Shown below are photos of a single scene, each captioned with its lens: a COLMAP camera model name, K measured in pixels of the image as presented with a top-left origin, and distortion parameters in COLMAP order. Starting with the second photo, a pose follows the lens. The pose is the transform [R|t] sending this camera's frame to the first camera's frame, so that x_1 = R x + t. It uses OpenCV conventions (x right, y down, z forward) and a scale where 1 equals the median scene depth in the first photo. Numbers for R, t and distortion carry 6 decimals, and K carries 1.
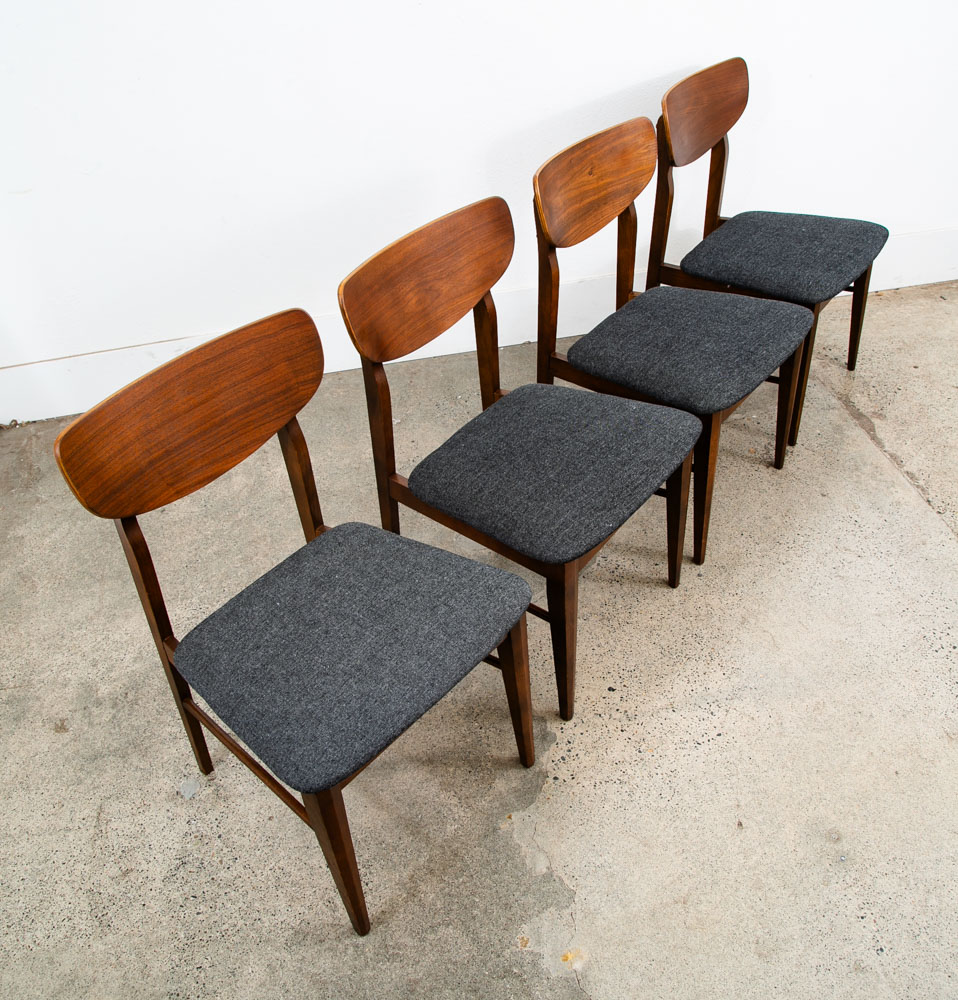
lens RADIAL K [[1033.2, 0, 481.3], [0, 1033.2, 503.9], [0, 0, 1]] dist [-0.105958, 0.000000]
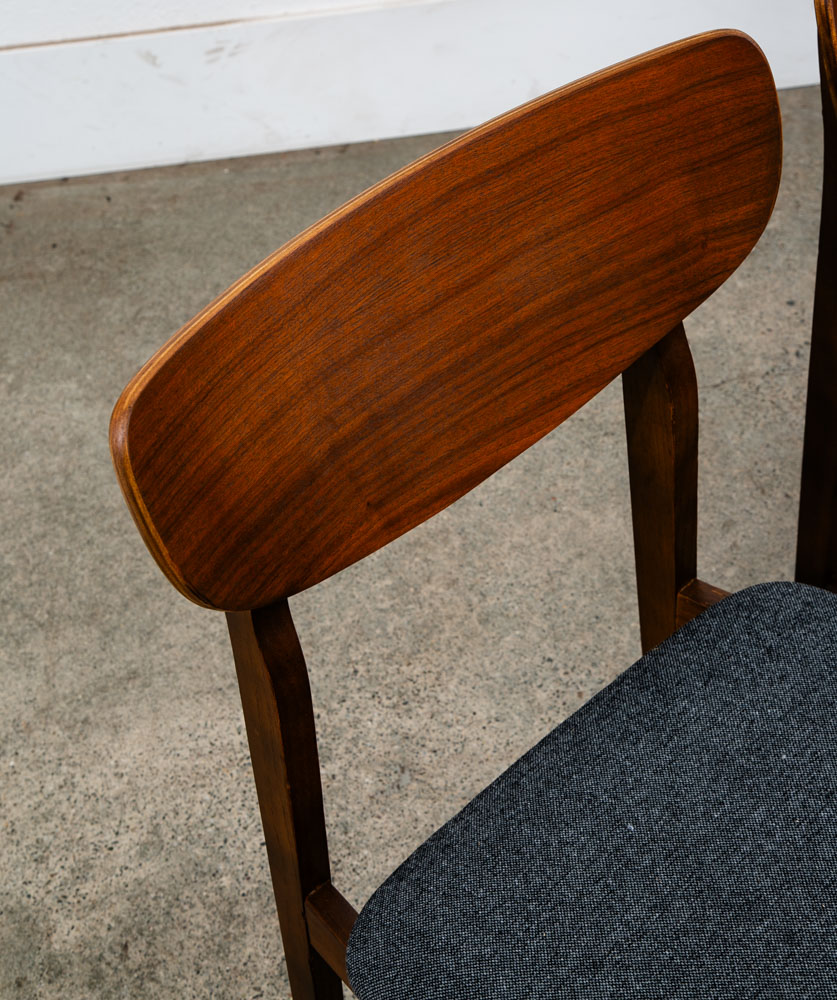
lens RADIAL K [[2147.7, 0, 415.3], [0, 2147.7, 379.4], [0, 0, 1]] dist [0.226497, 0.000000]
pose [[0.992865, 0.046279, -0.109900, -0.172882], [-0.042825, 0.998518, 0.033582, -0.076666], [0.111291, -0.028636, 0.993375, 0.191815]]
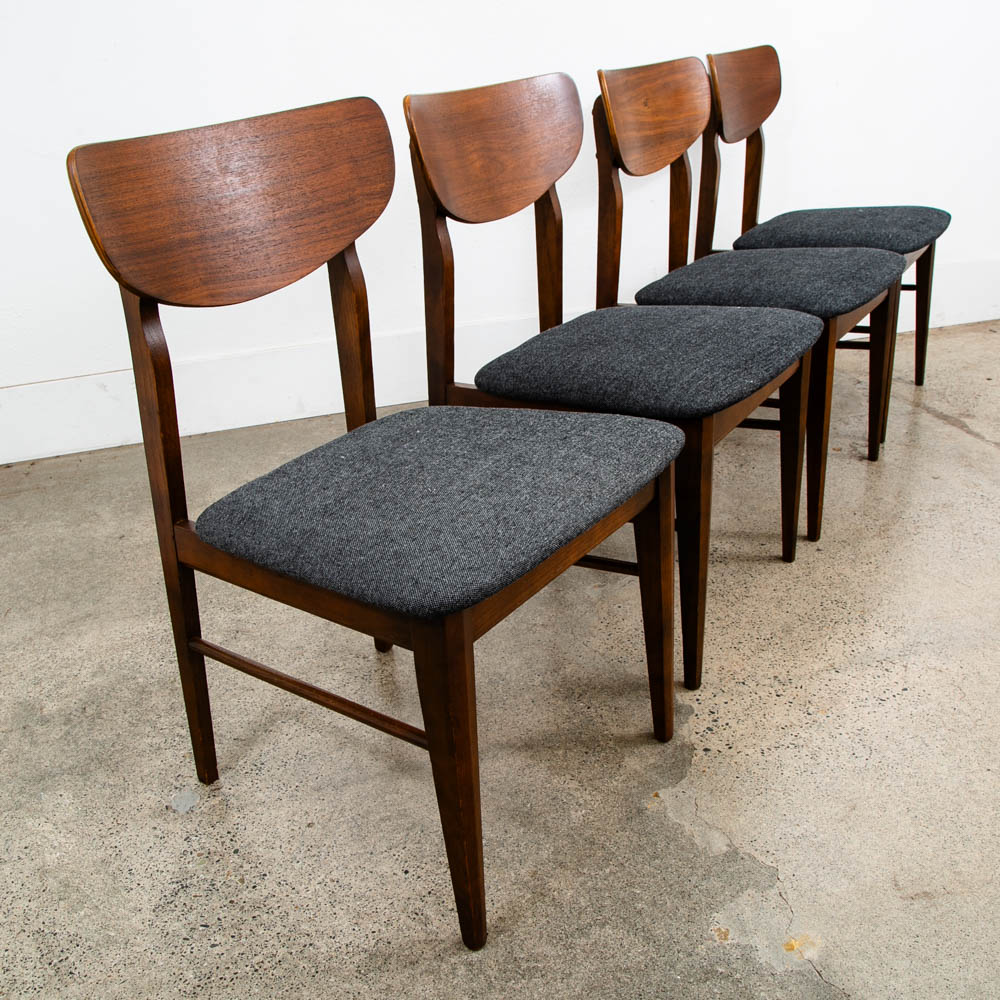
lens RADIAL K [[1118.9, 0, 497.6], [0, 1118.9, 492.8], [0, 0, 1]] dist [-0.103165, 0.000000]
pose [[0.994956, -0.027388, 0.096504, -0.145952], [0.052372, 0.962314, -0.266850, 0.296461], [-0.085558, 0.270558, 0.958894, 0.213870]]
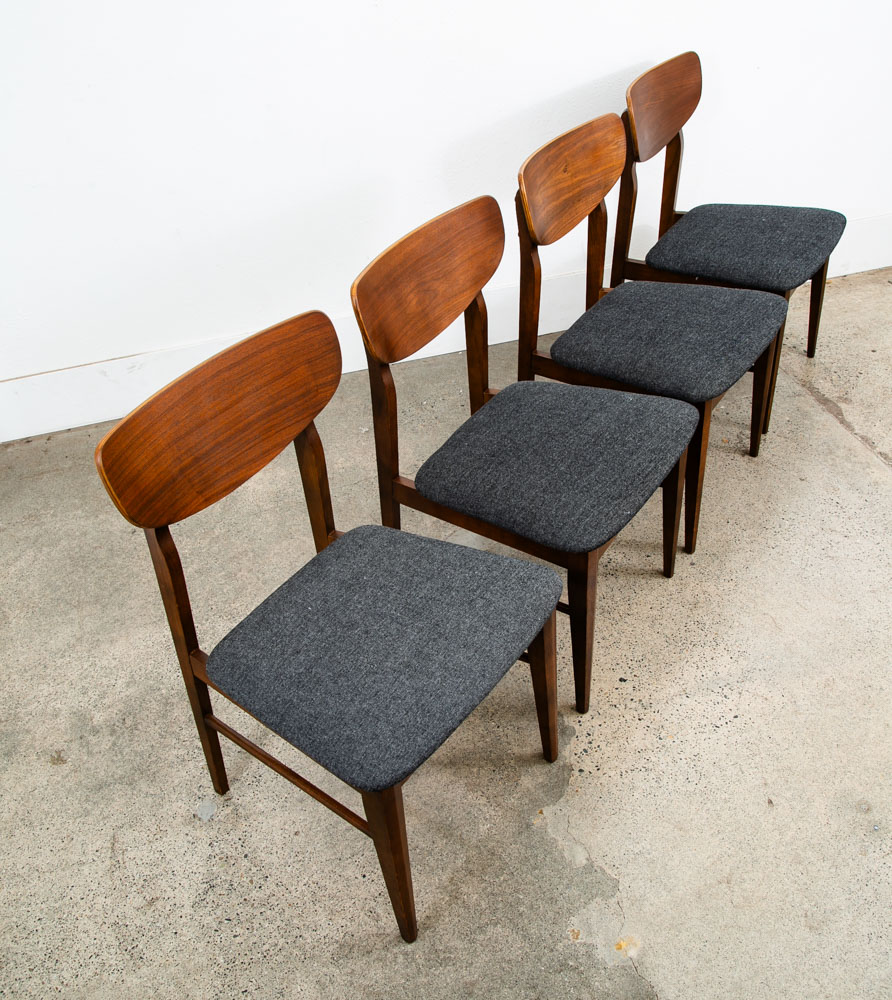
lens RADIAL K [[1072.9, 0, 451.5], [0, 1072.9, 492.5], [0, 0, 1]] dist [-0.072117, 0.000000]
pose [[0.996011, -0.052388, 0.072229, -0.114837], [0.054559, 0.998106, -0.028409, 0.019899], [-0.070604, 0.032237, 0.996983, -0.036069]]
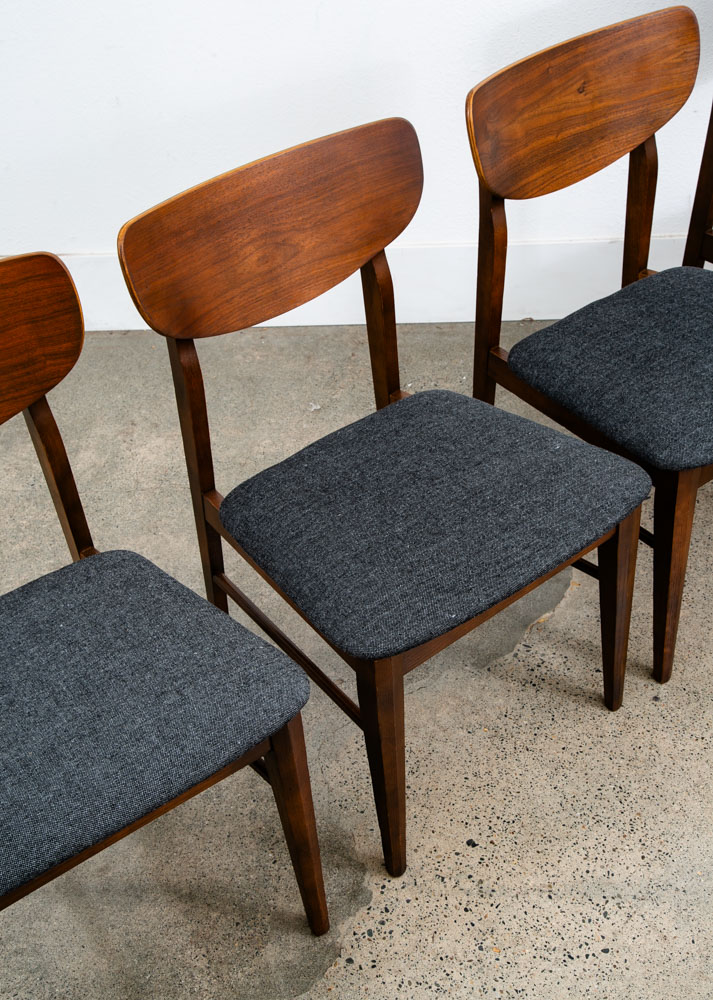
lens RADIAL K [[1377.4, 0, 347.5], [0, 1377.4, 495.8], [0, 0, 1]] dist [0.136023, 0.000000]
pose [[0.969774, 0.149834, -0.192583, 0.207730], [-0.148435, 0.988683, 0.021760, -0.064185], [0.193664, 0.007484, 0.981039, 0.069695]]
